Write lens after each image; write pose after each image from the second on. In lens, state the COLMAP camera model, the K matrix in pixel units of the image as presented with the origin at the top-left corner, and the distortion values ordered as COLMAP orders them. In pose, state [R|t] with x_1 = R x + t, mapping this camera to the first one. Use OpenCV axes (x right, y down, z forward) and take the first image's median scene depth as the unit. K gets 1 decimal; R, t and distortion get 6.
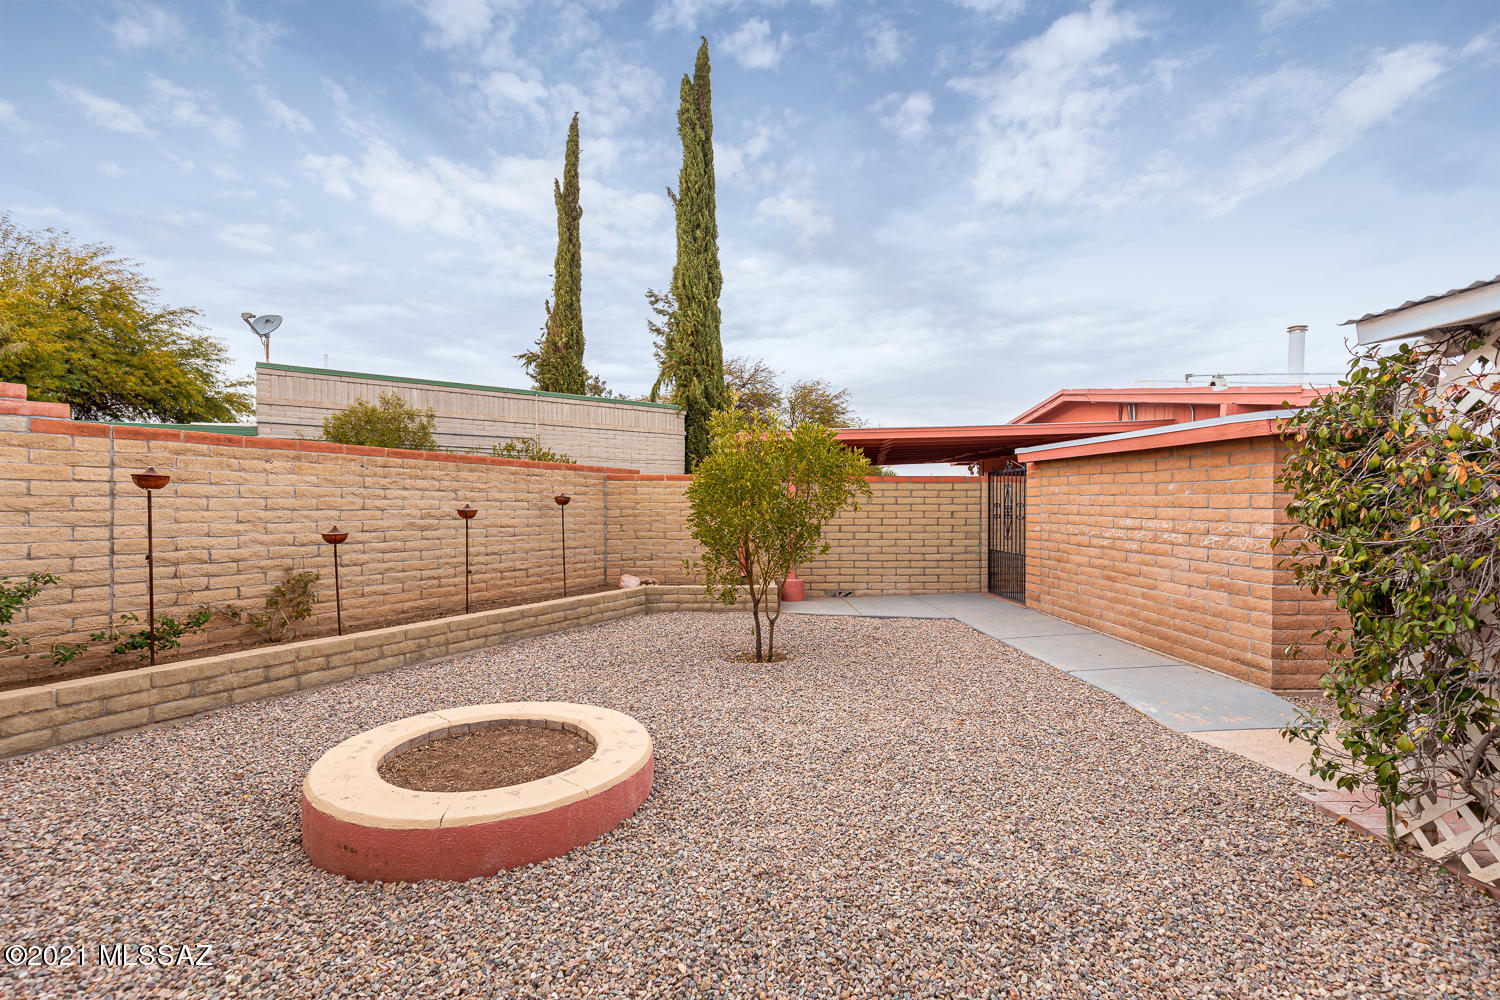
lens RADIAL K [[683.8, 0, 755.0], [0, 683.8, 513.0], [0, 0, 1]] dist [-0.000197, -0.000267]
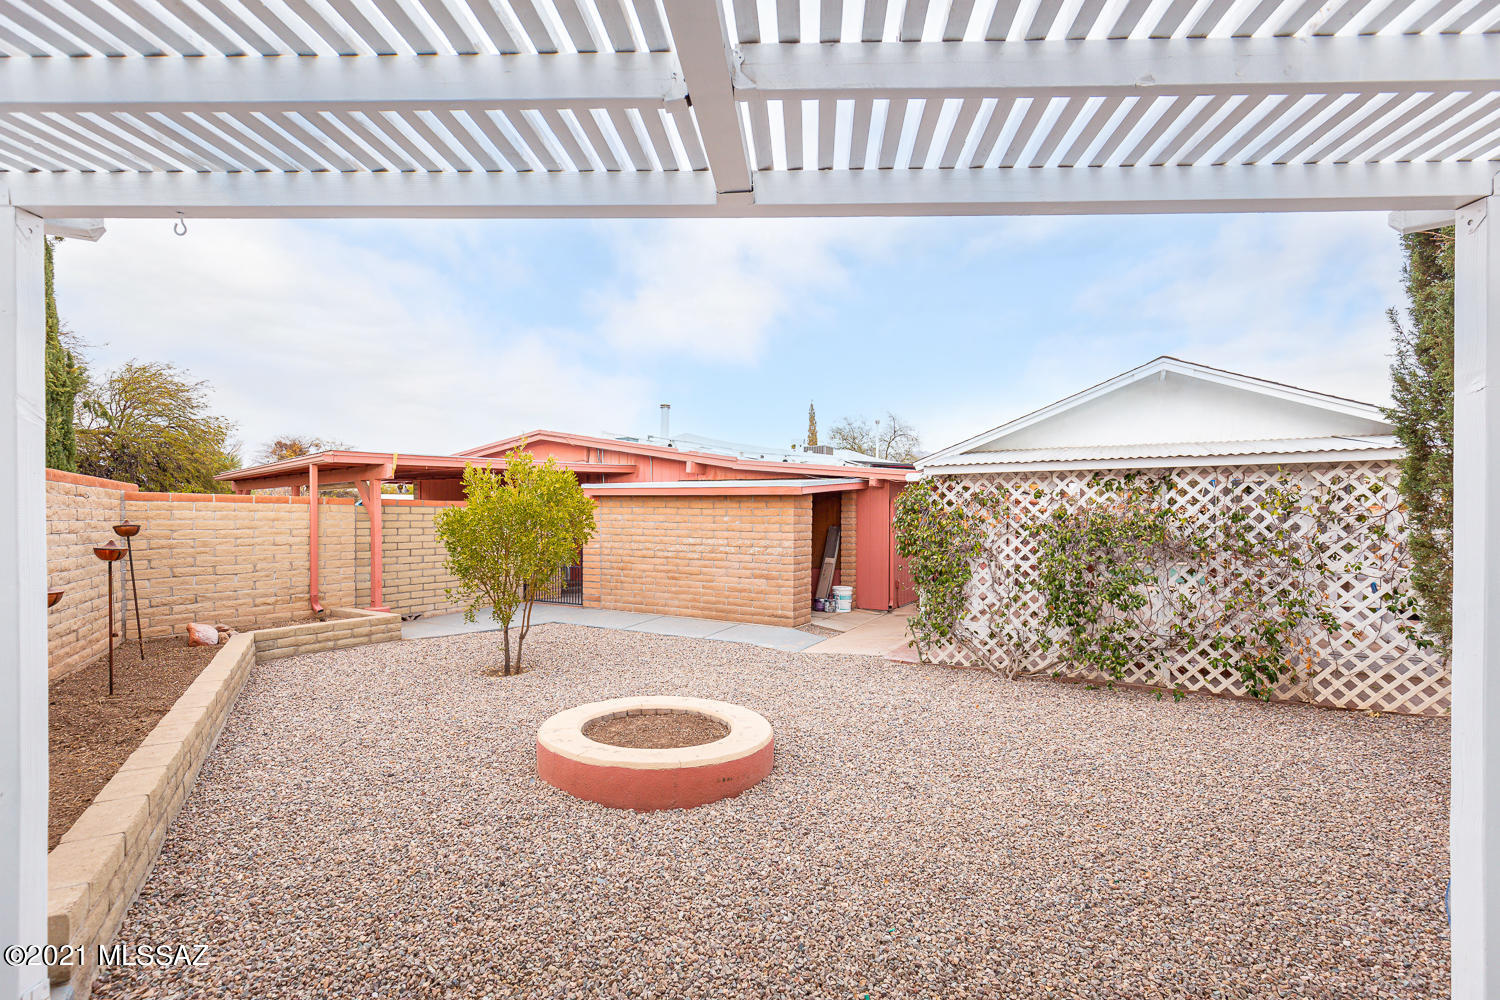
lens RADIAL K [[683.8, 0, 755.0], [0, 683.8, 513.0], [0, 0, 1]] dist [-0.000197, -0.000267]
pose [[0.540533, 0.005392, 0.841305, -0.663994], [0.008272, 0.999897, -0.011723, -0.028645], [-0.841282, 0.013296, 0.540433, 0.044380]]
